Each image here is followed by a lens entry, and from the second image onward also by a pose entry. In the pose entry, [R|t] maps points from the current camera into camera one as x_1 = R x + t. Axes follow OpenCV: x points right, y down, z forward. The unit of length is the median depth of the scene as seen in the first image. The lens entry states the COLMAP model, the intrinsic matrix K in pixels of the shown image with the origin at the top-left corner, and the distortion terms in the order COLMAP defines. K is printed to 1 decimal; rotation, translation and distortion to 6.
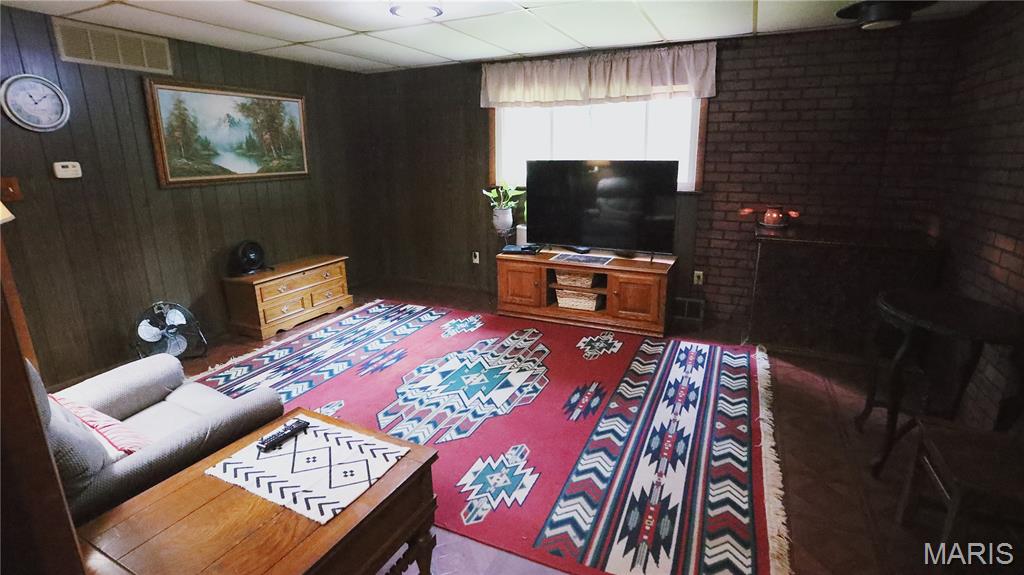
lens RADIAL K [[493.0, 0, 510.6], [0, 493.0, 278.6], [0, 0, 1]] dist [-0.072762, 0.033979]
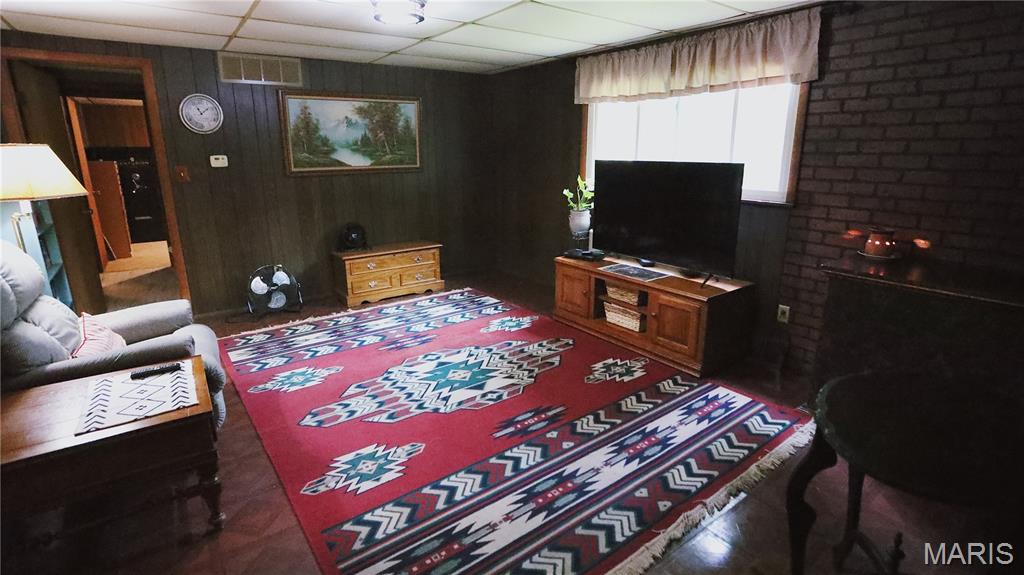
lens RADIAL K [[493.0, 0, 510.6], [0, 493.0, 278.6], [0, 0, 1]] dist [-0.072762, 0.033979]
pose [[0.880234, 0.125885, -0.457538, 0.386796], [-0.122978, 0.991746, 0.036274, -0.035557], [0.458328, 0.024338, 0.888450, 0.121352]]
